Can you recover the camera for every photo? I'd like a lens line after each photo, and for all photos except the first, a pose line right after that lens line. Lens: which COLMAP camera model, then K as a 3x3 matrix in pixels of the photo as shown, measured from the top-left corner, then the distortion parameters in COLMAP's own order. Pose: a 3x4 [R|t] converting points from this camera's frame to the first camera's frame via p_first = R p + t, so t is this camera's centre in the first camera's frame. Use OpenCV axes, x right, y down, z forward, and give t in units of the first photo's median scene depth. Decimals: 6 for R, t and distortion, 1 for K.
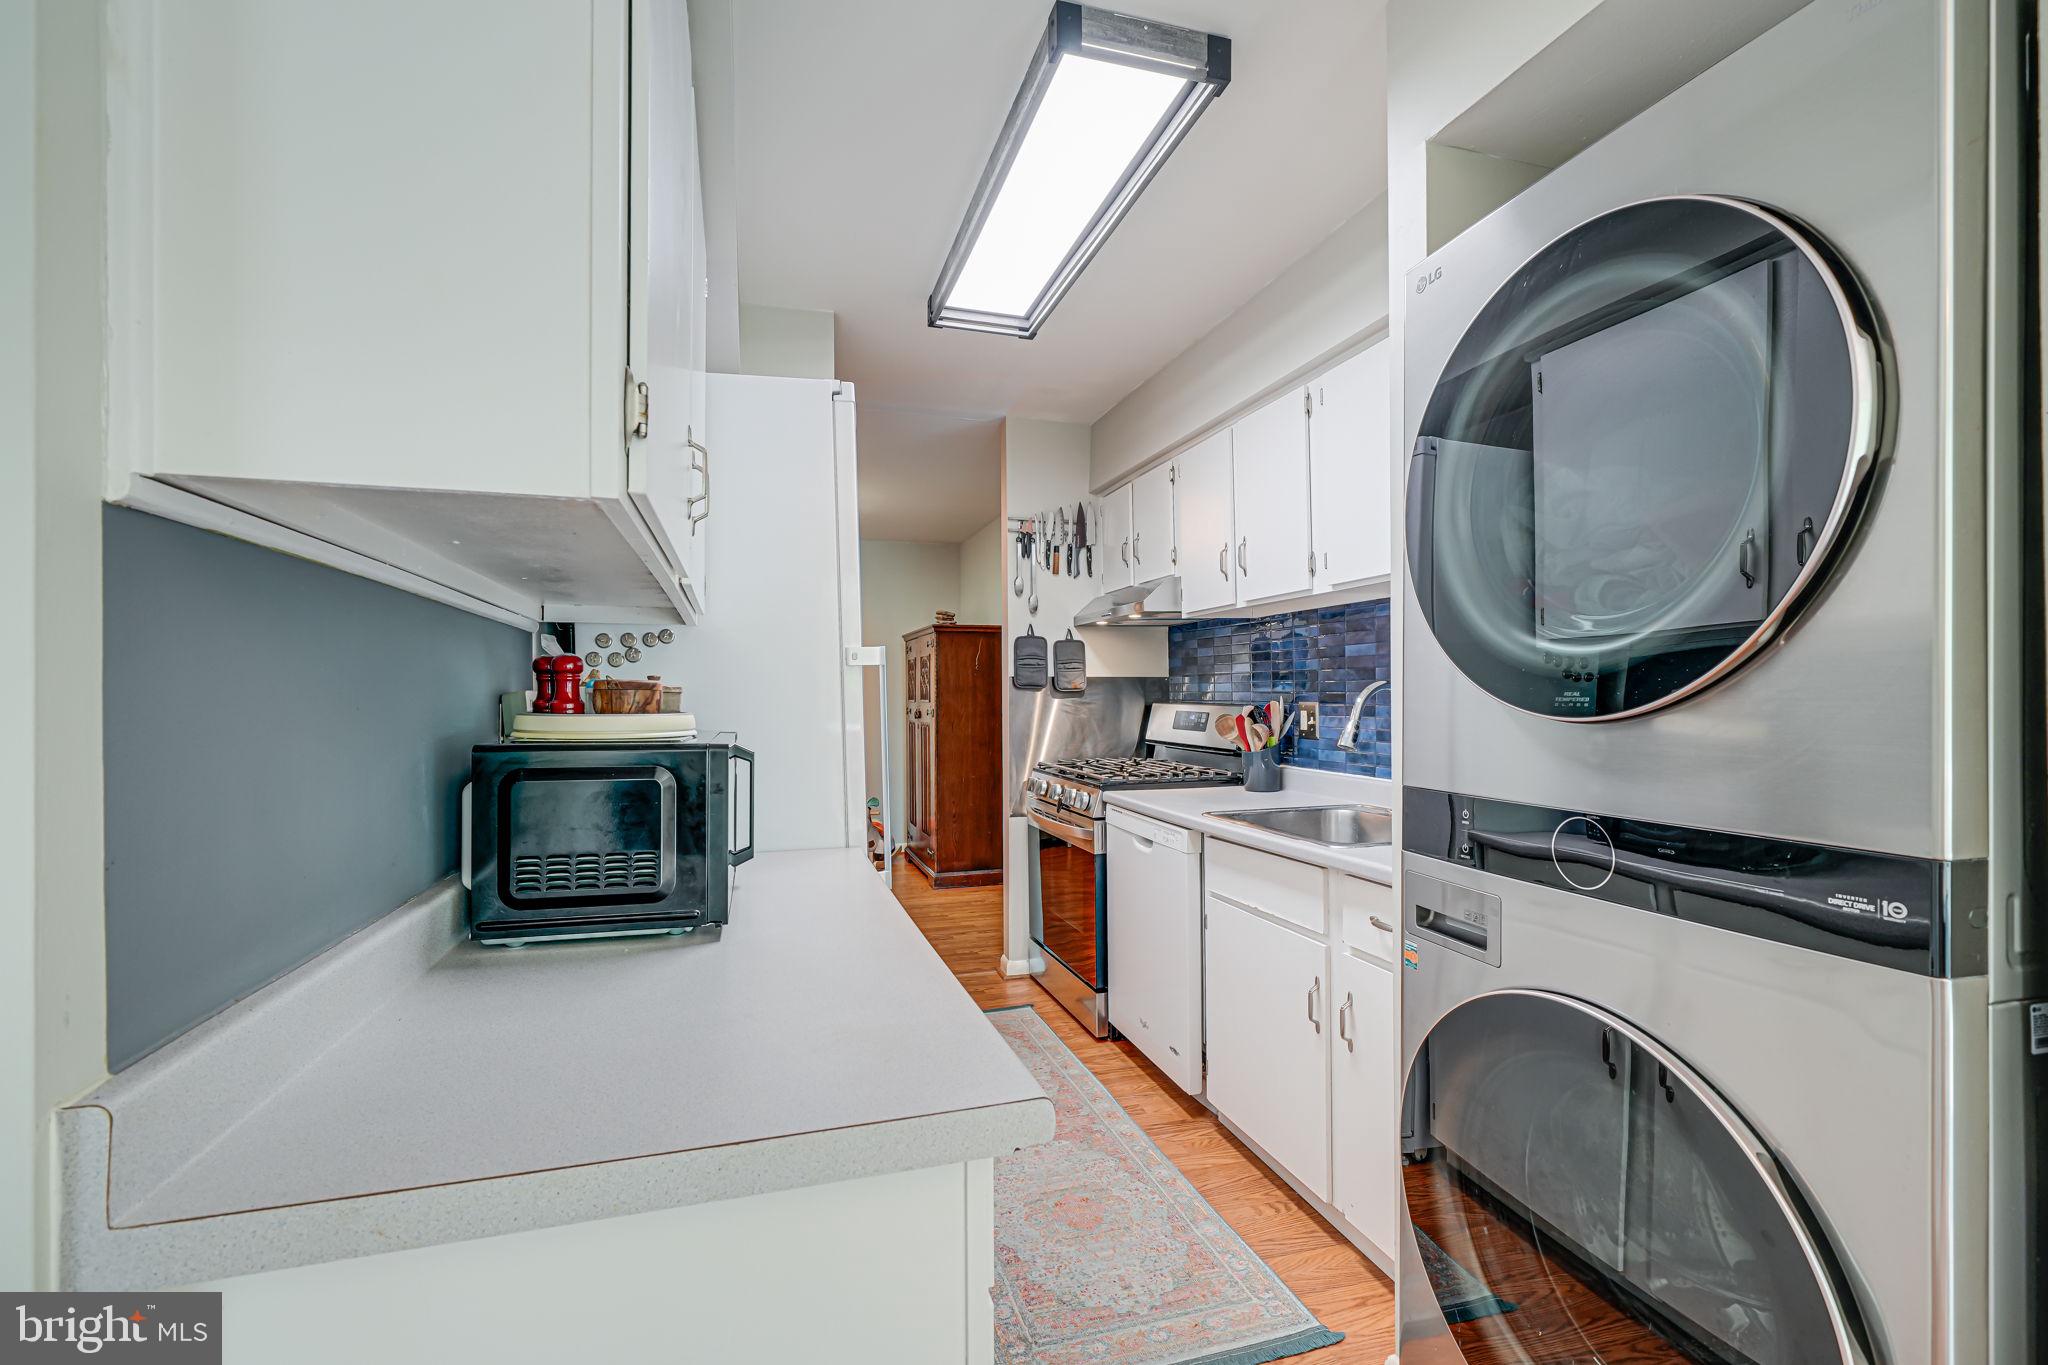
lens RADIAL K [[895.9, 0, 1019.8], [0, 895.9, 691.0], [0, 0, 1]] dist [-0.004116, -0.000274]
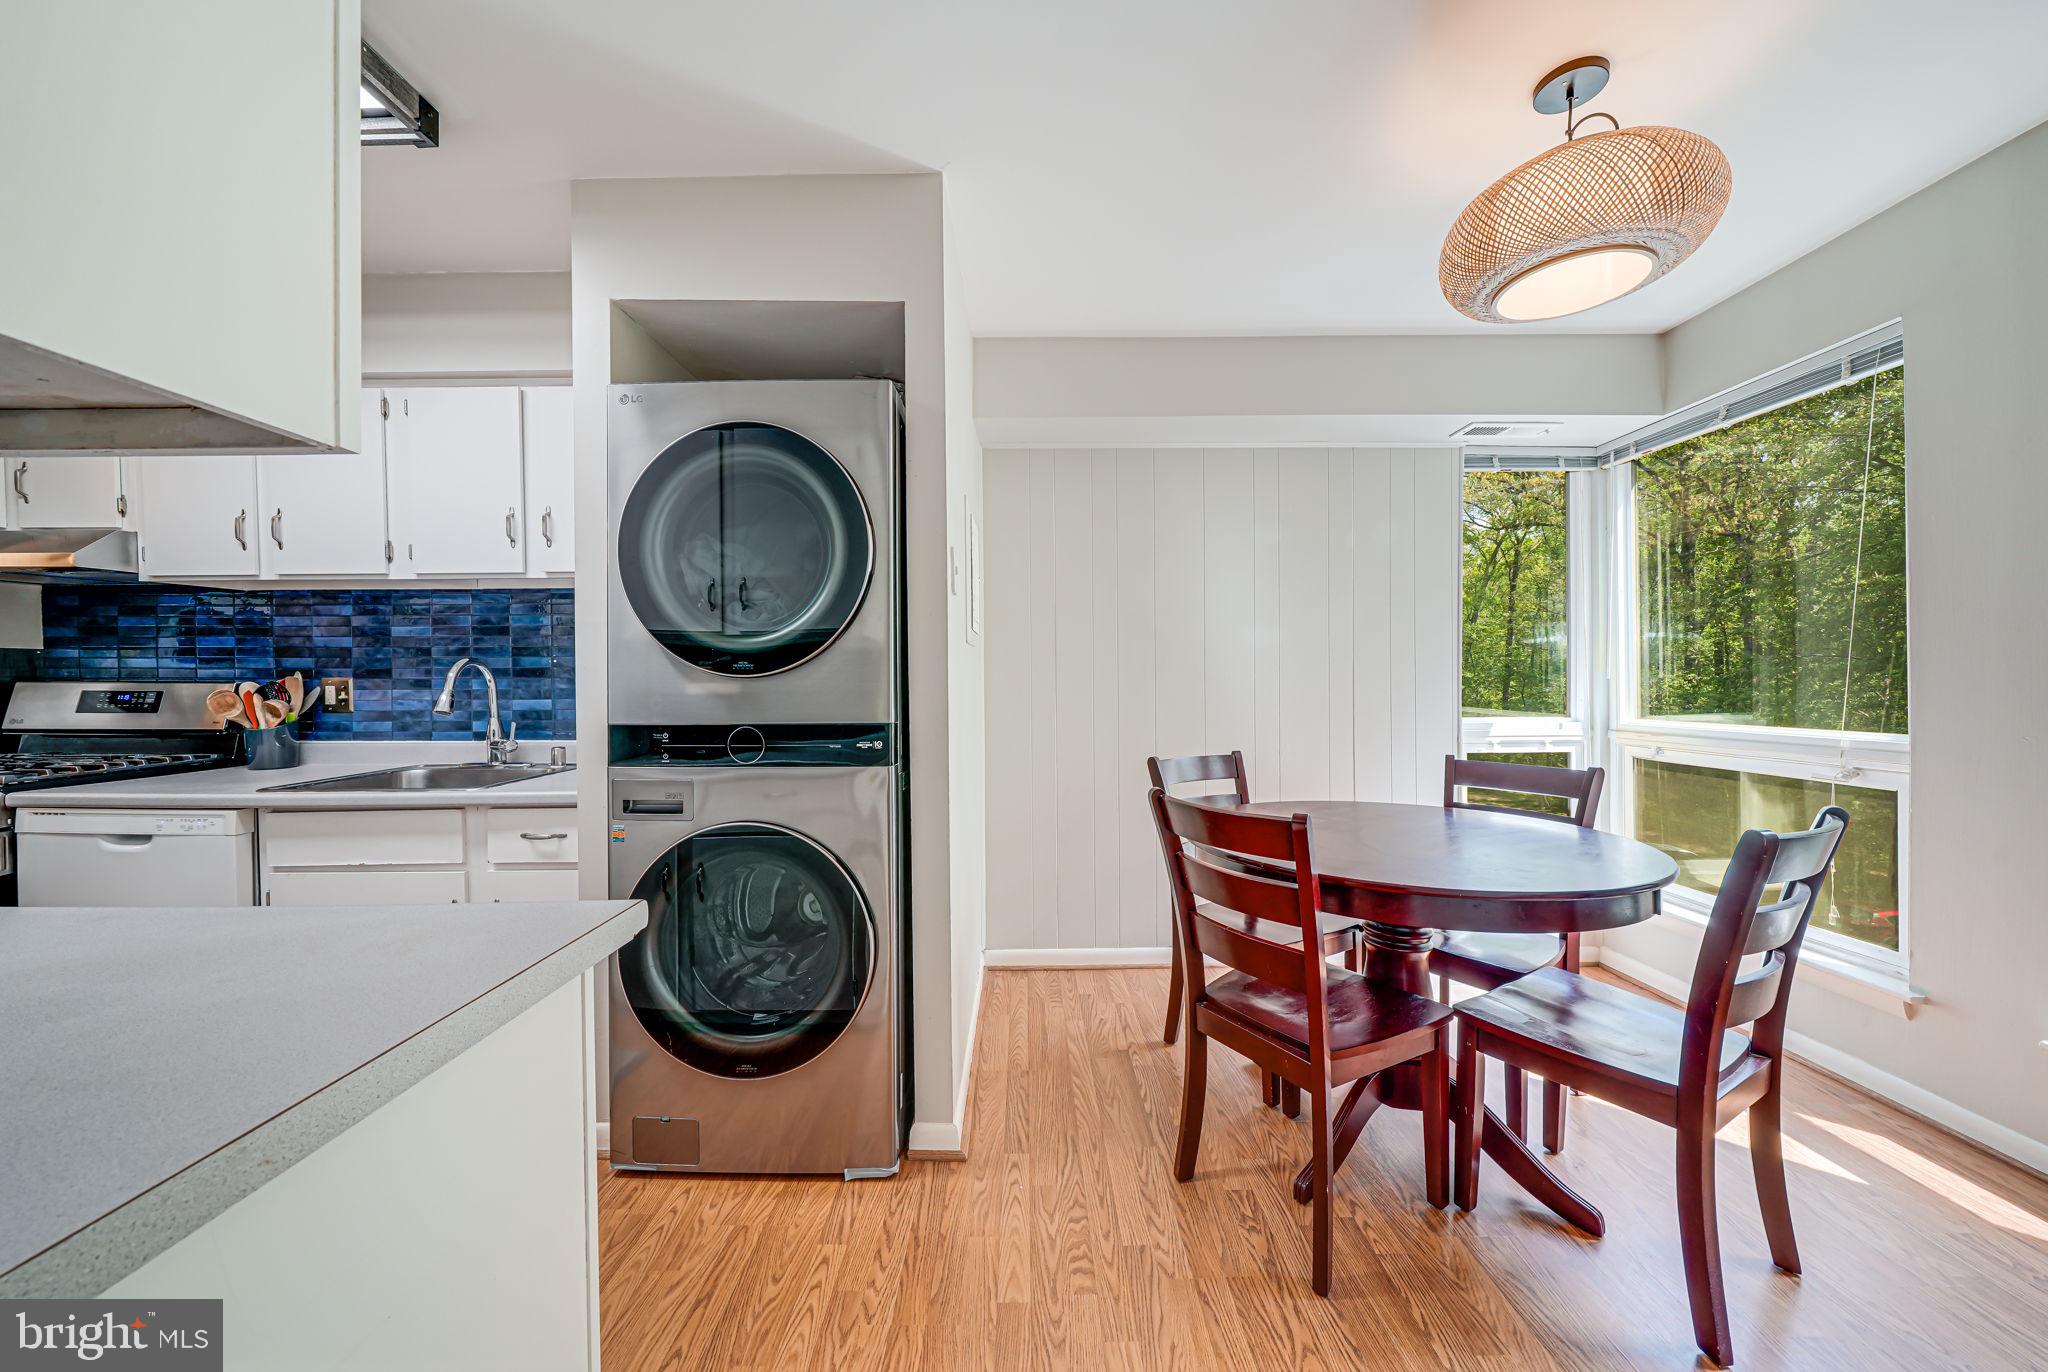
lens RADIAL K [[736.3, 0, 1007.1], [0, 736.3, 684.0], [0, 0, 1]] dist [-0.007236, 0.000496]
pose [[0.296439, -0.003106, 0.955047, -0.270419], [-0.001964, 0.999991, 0.003862, 0.015131], [-0.955050, -0.003020, 0.296430, -0.006161]]
